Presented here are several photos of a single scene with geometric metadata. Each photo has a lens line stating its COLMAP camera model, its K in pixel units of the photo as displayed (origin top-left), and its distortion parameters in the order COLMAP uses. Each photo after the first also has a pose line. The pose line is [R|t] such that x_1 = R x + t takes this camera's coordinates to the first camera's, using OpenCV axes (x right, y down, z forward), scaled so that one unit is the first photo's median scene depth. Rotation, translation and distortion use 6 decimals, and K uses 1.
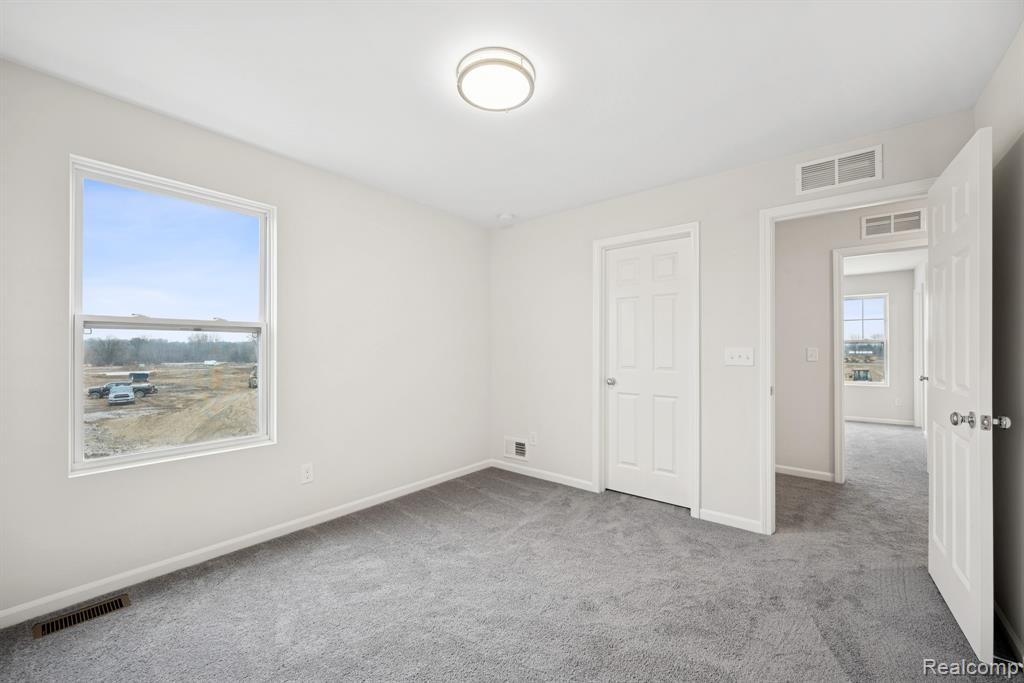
lens RADIAL K [[405.4, 0, 512.0], [0, 405.4, 341.5], [0, 0, 1]] dist [-0.000681, -0.000061]
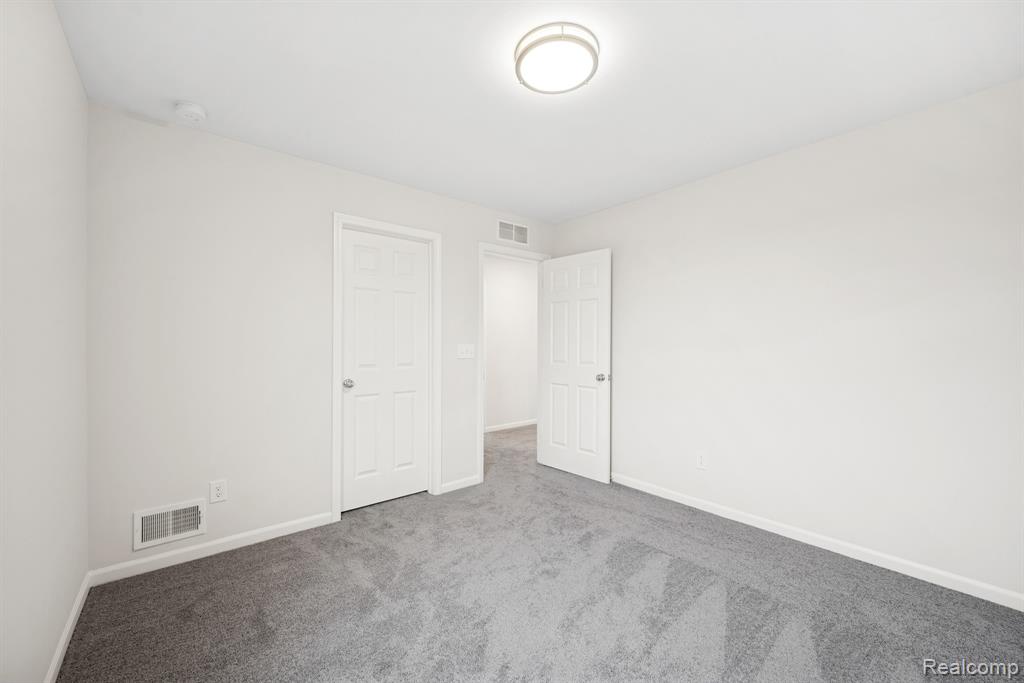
lens RADIAL K [[406.7, 0, 512.0], [0, 406.7, 341.5], [0, 0, 1]] dist [0.000607, 0.000004]
pose [[0.192478, 0.004255, 0.981292, -0.656228], [-0.017292, 0.999850, -0.000944, 0.003154], [-0.981149, -0.016787, 0.192523, 0.611341]]
